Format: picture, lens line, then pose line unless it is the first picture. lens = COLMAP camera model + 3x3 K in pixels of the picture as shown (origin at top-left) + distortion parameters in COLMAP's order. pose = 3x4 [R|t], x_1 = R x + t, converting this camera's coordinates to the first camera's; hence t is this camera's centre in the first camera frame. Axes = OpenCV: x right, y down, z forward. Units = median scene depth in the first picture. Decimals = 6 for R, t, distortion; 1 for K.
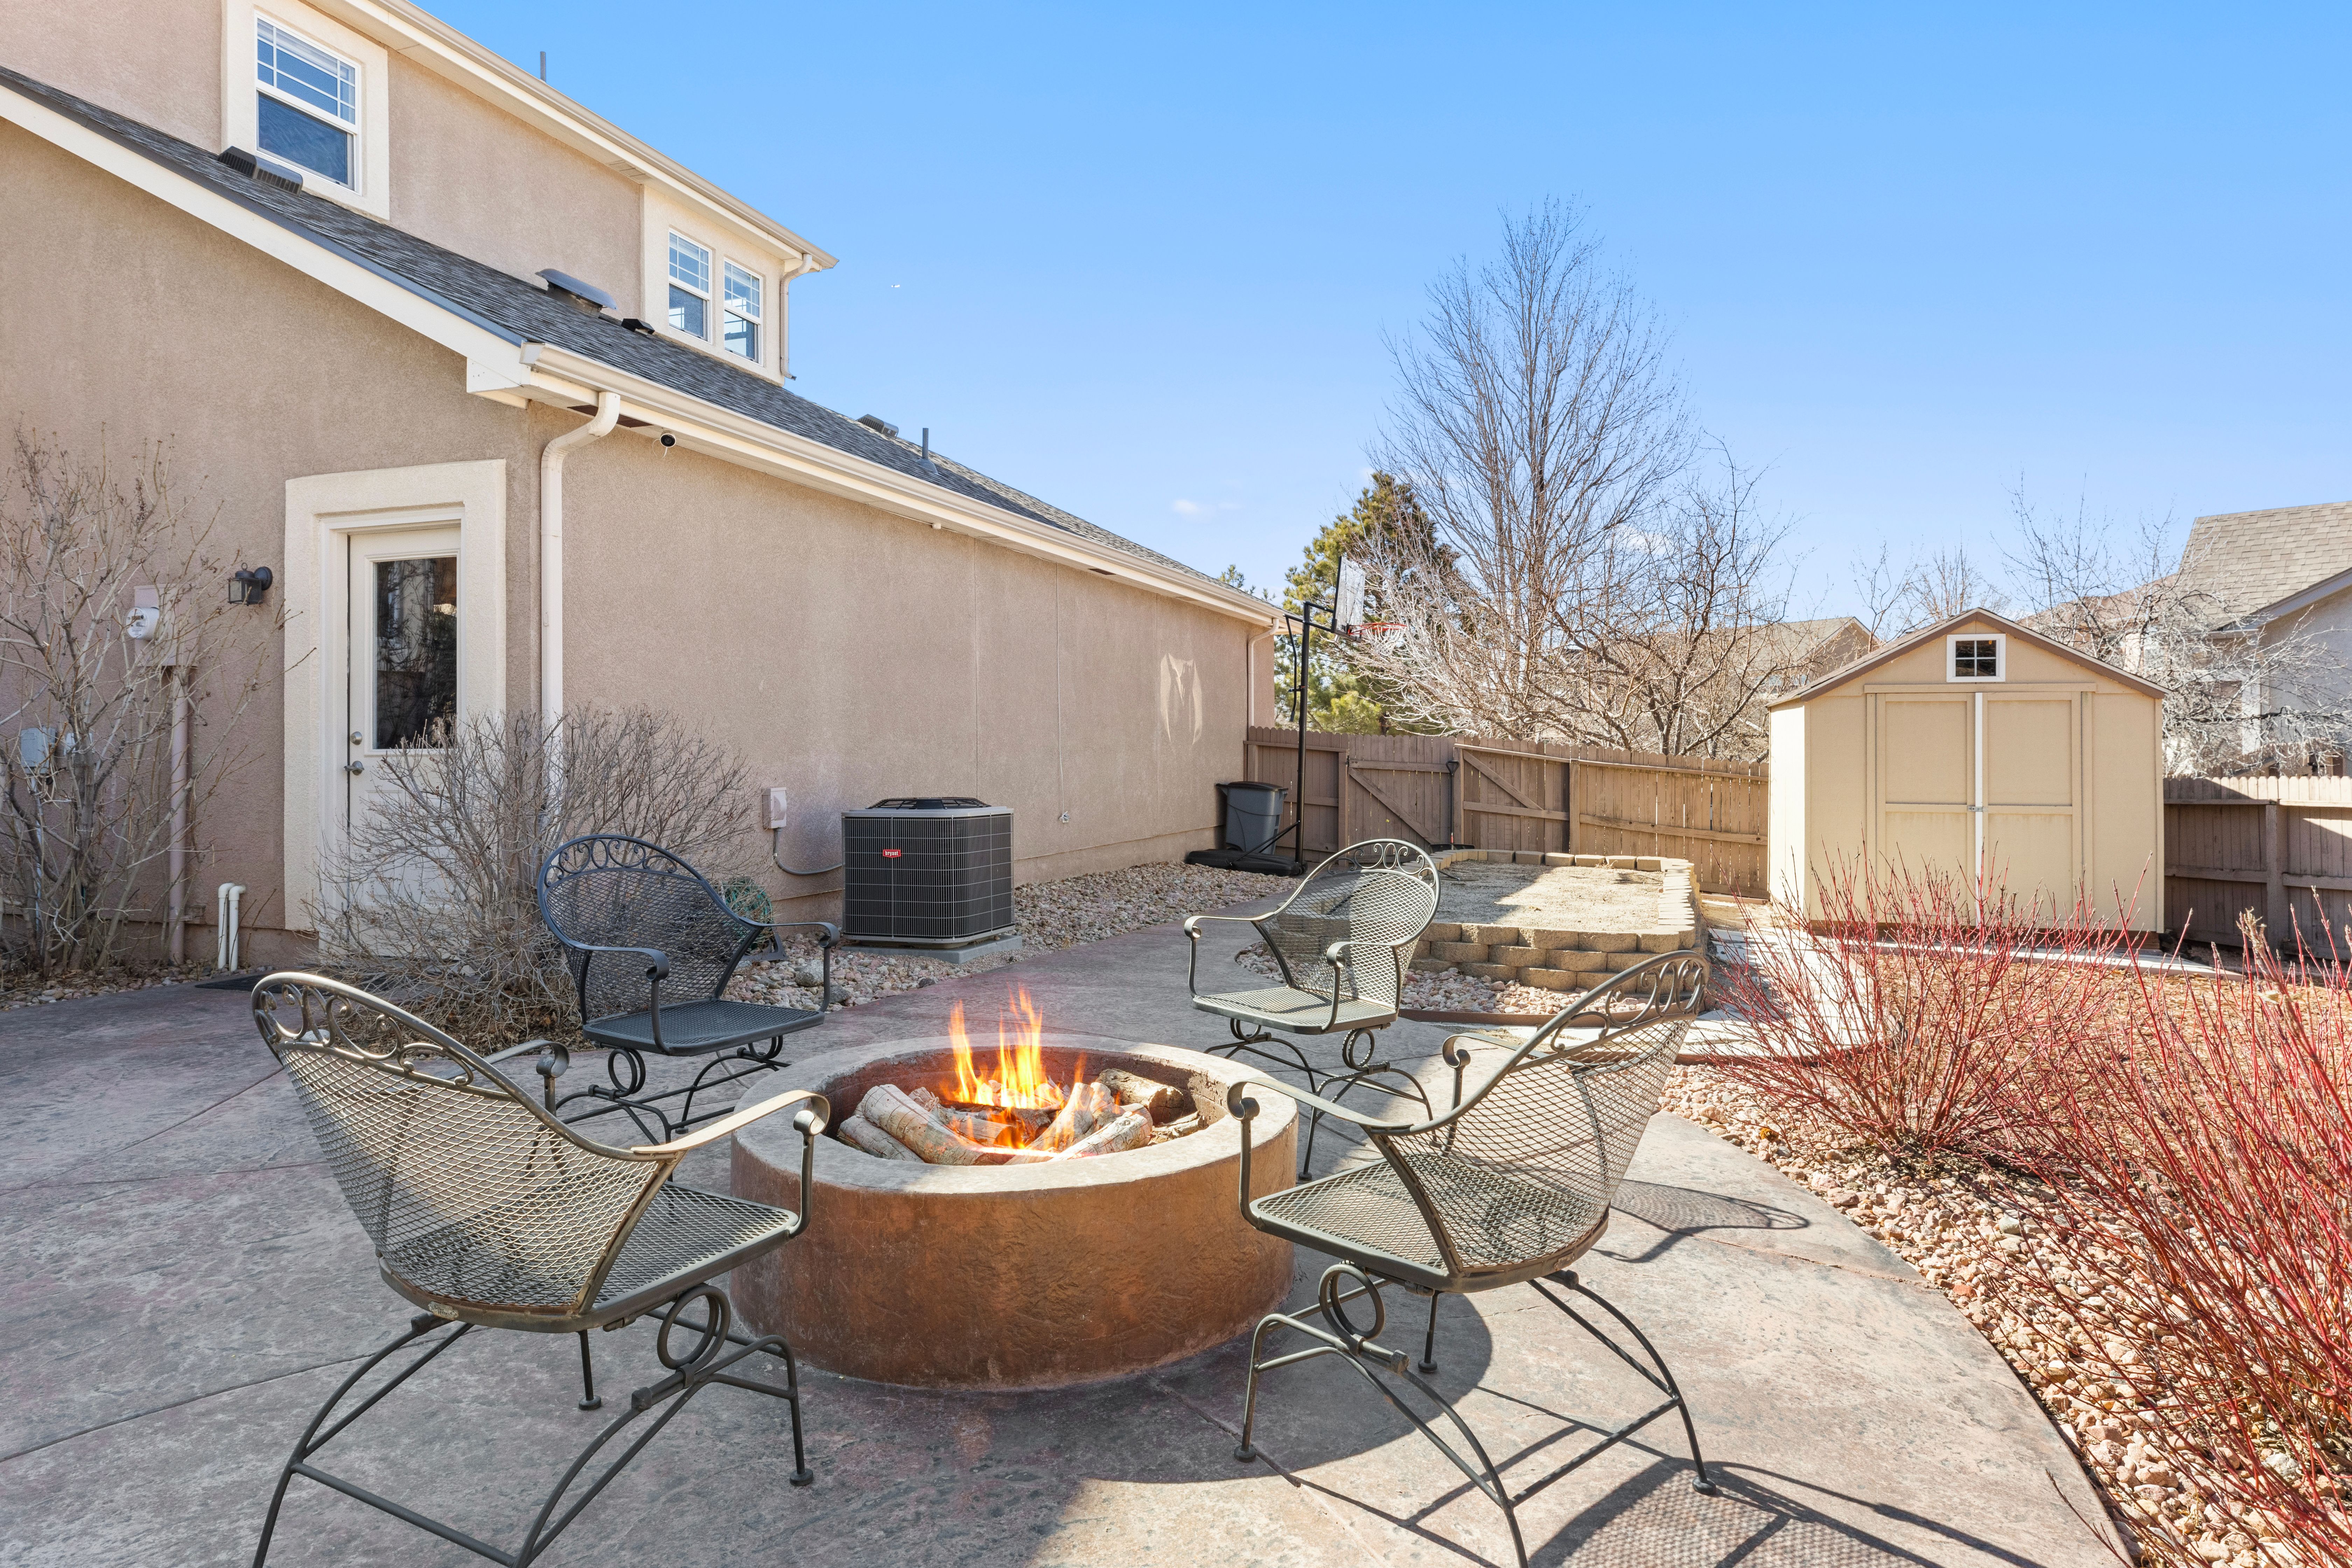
lens RADIAL K [[1417.3, 0, 1176.3], [0, 1417.3, 775.8], [0, 0, 1]] dist [-0.001284, -0.000831]
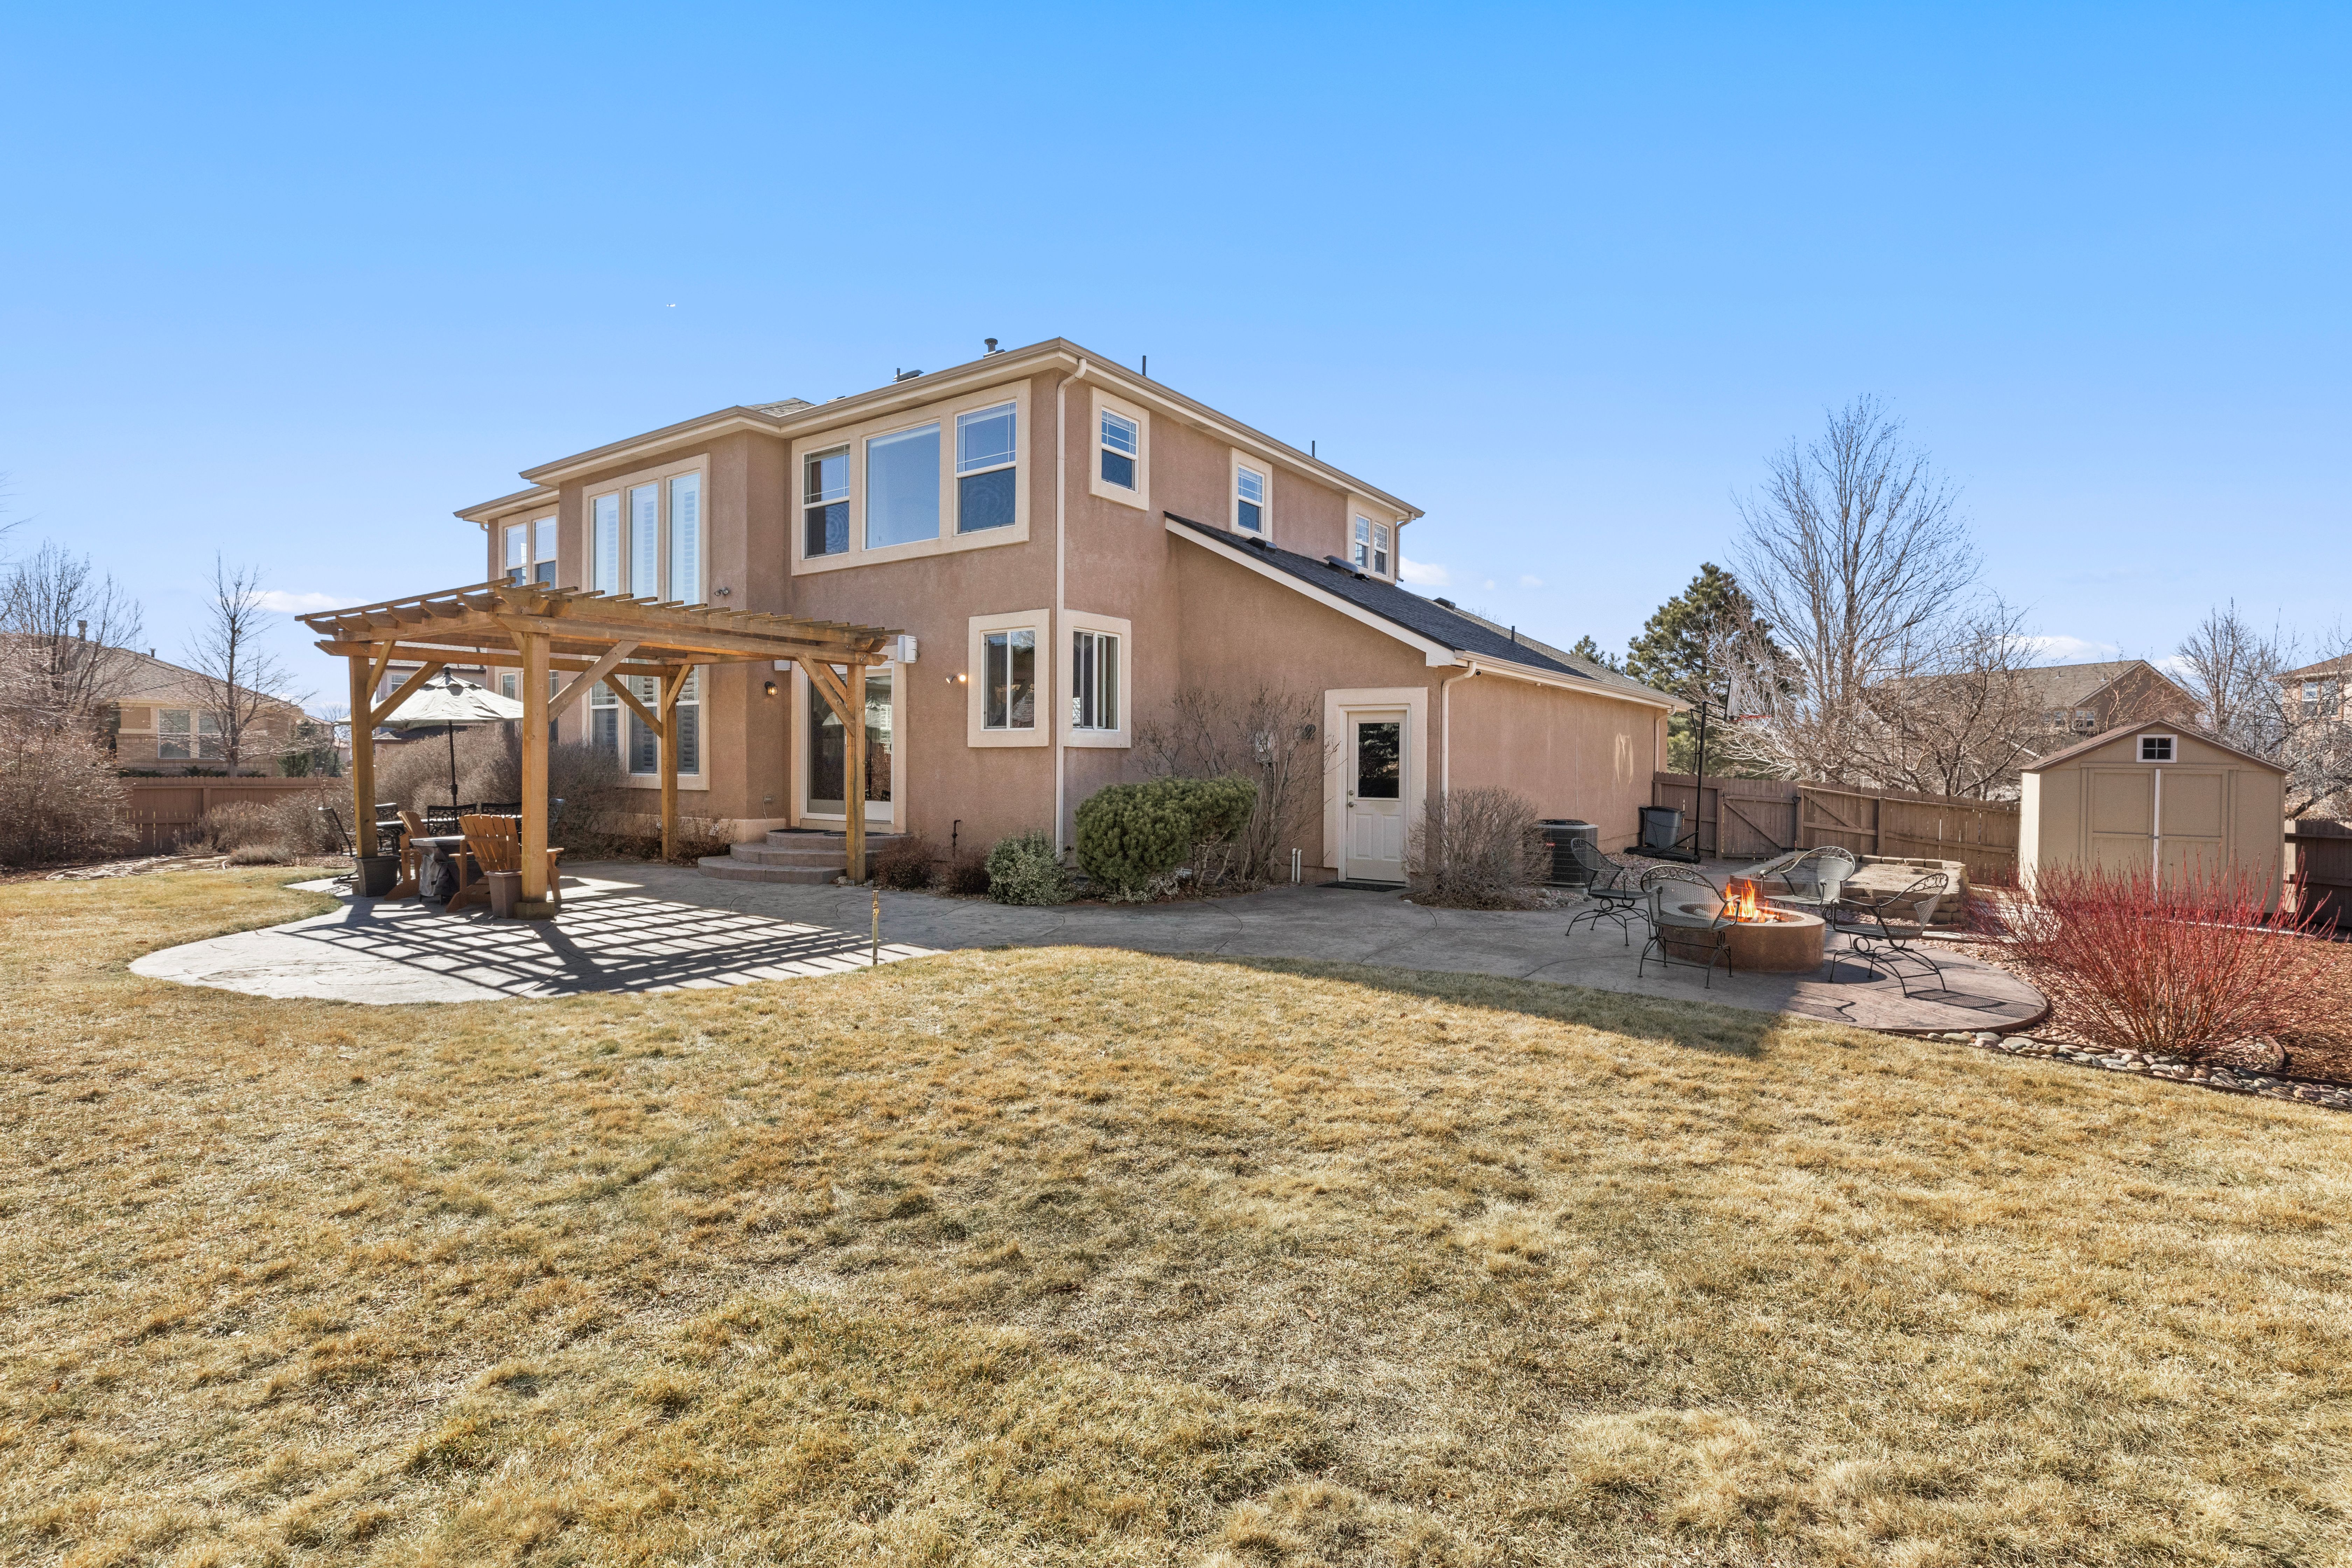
lens RADIAL K [[1131.0, 0, 1175.2], [0, 1131.0, 781.9], [0, 0, 1]] dist [0.001663, 0.000207]
pose [[0.963457, 0.016235, -0.267370, -0.144434], [-0.015952, 0.999868, 0.003228, -0.020175], [0.267387, 0.001155, 0.963589, -0.437828]]
